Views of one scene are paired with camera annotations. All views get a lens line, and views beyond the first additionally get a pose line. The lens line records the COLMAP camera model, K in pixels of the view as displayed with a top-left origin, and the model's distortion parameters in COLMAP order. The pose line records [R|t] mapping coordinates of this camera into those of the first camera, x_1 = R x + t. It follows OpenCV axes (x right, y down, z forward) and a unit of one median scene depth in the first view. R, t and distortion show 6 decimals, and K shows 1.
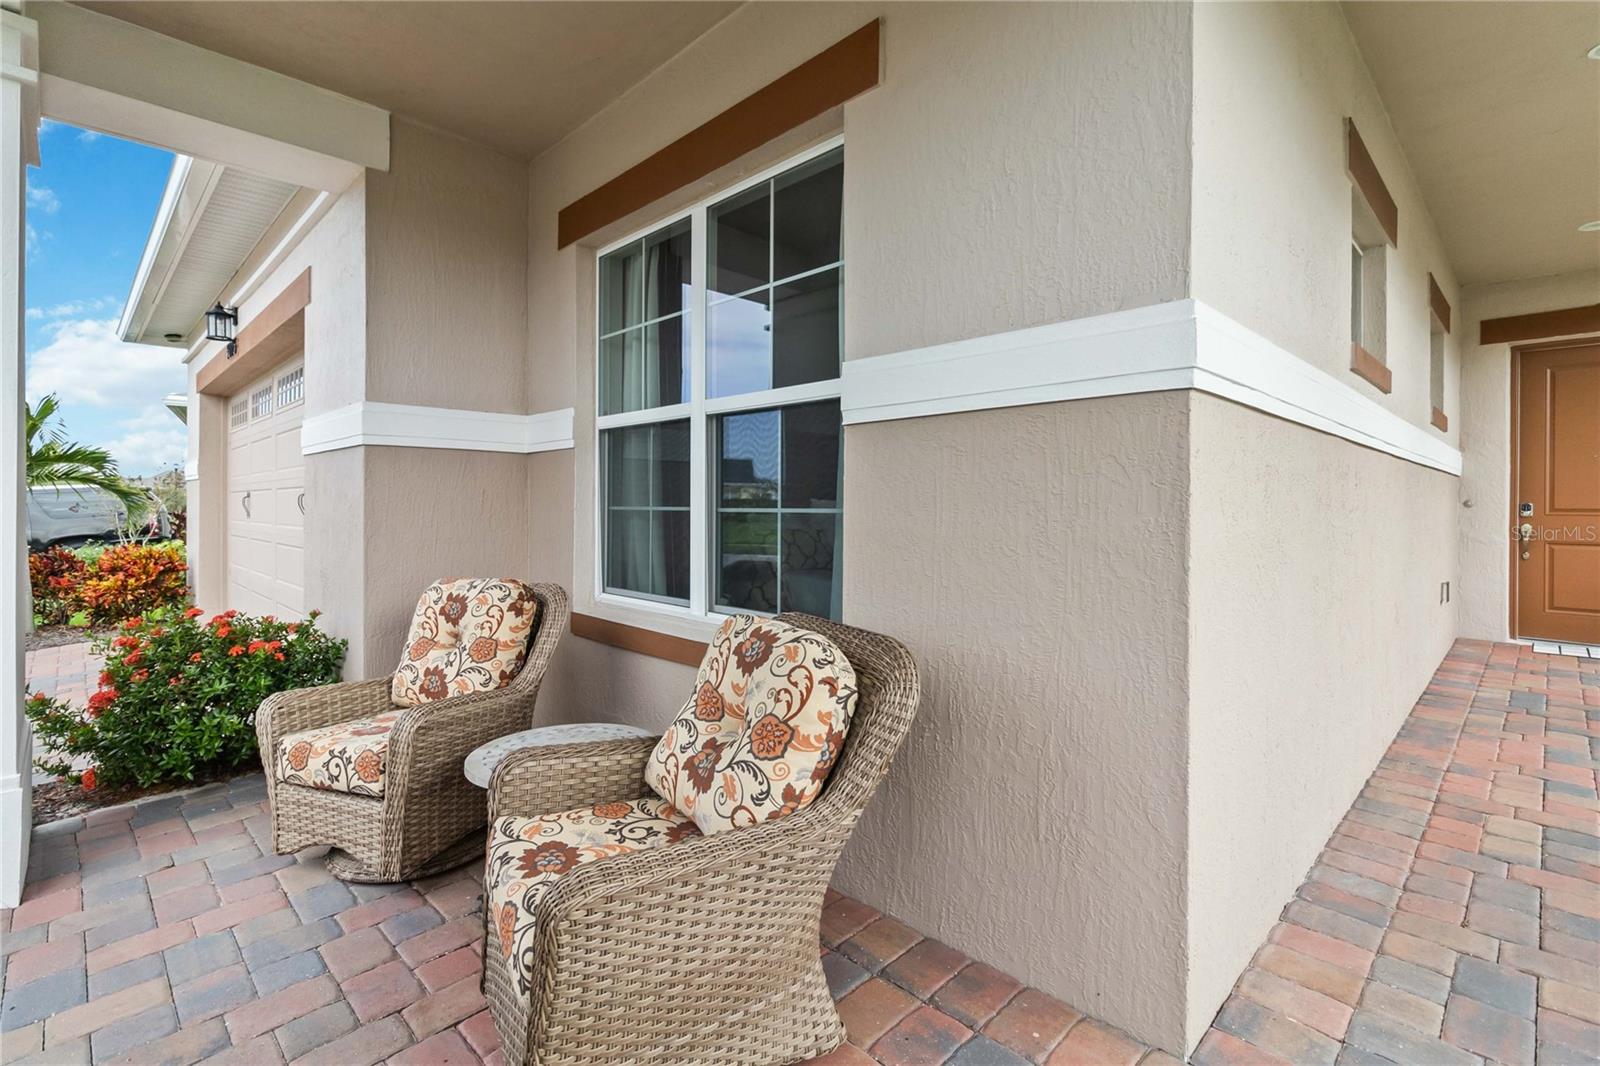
lens RADIAL K [[750.4, 0, 797.7], [0, 750.4, 508.0], [0, 0, 1]] dist [0.000918, 0.000462]
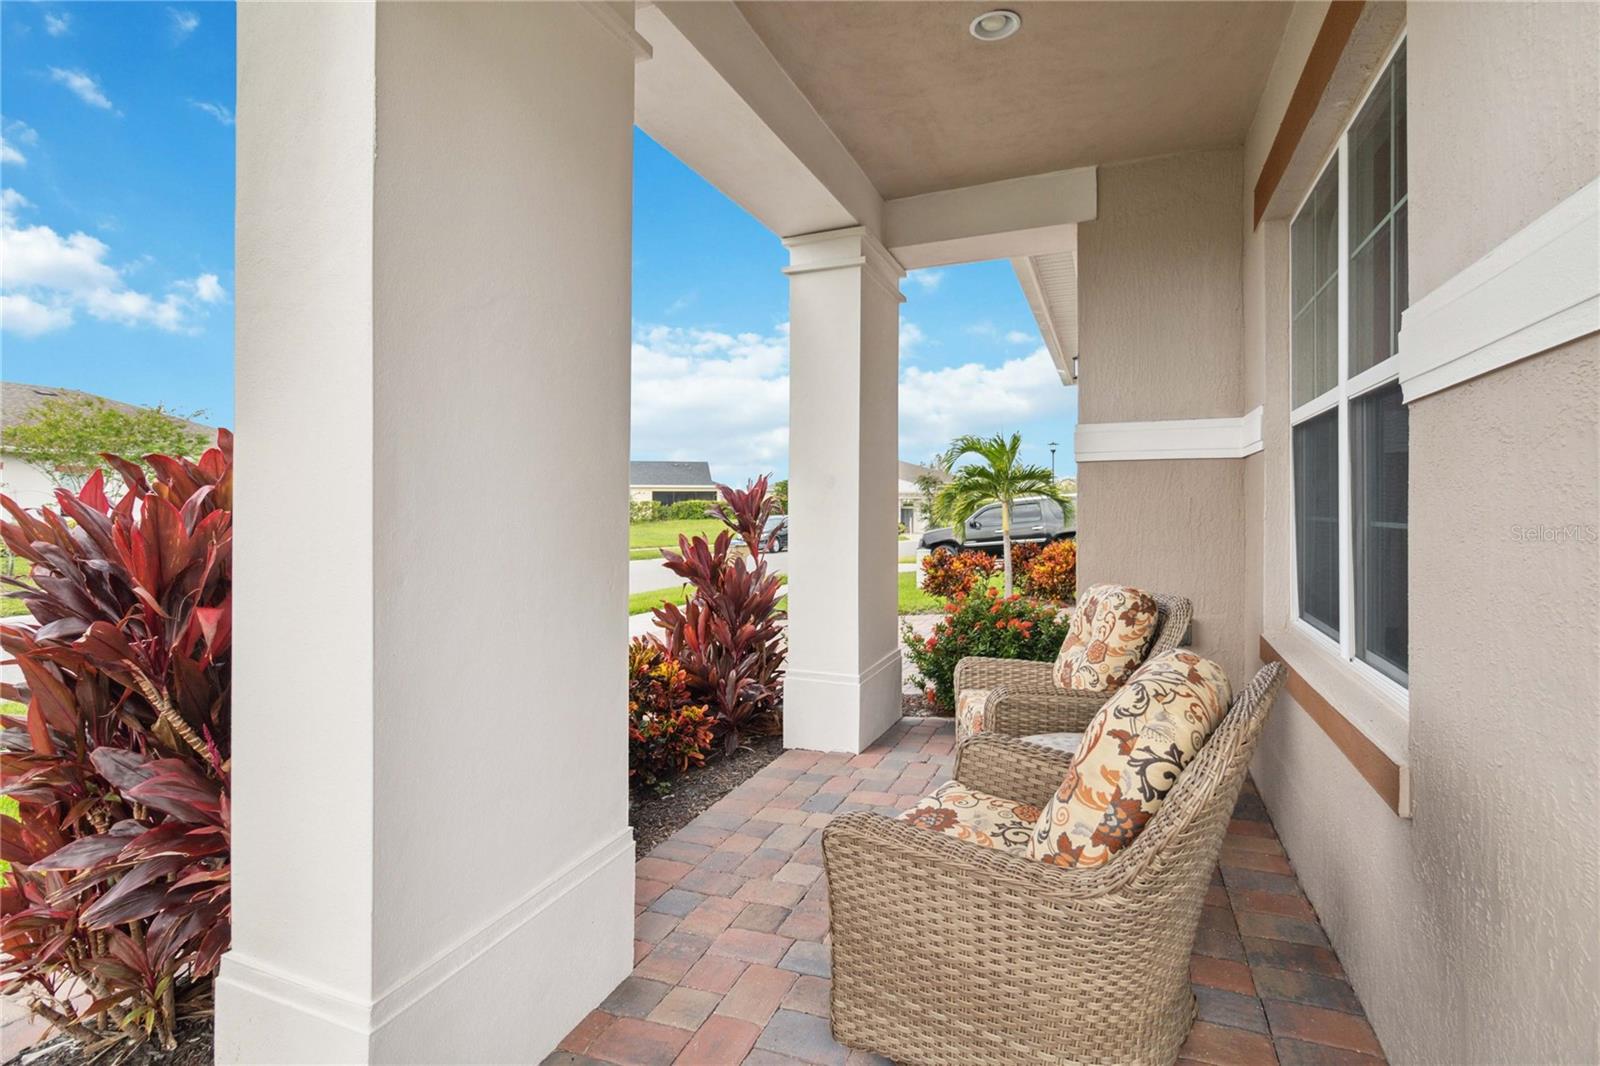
lens RADIAL K [[750.8, 0, 802.9], [0, 750.8, 498.3], [0, 0, 1]] dist [0.000366, 0.000194]
pose [[0.383797, -0.017784, -0.923246, 0.444708], [0.005778, 0.999841, -0.016857, -0.015246], [0.923399, 0.001135, 0.383839, 0.222742]]
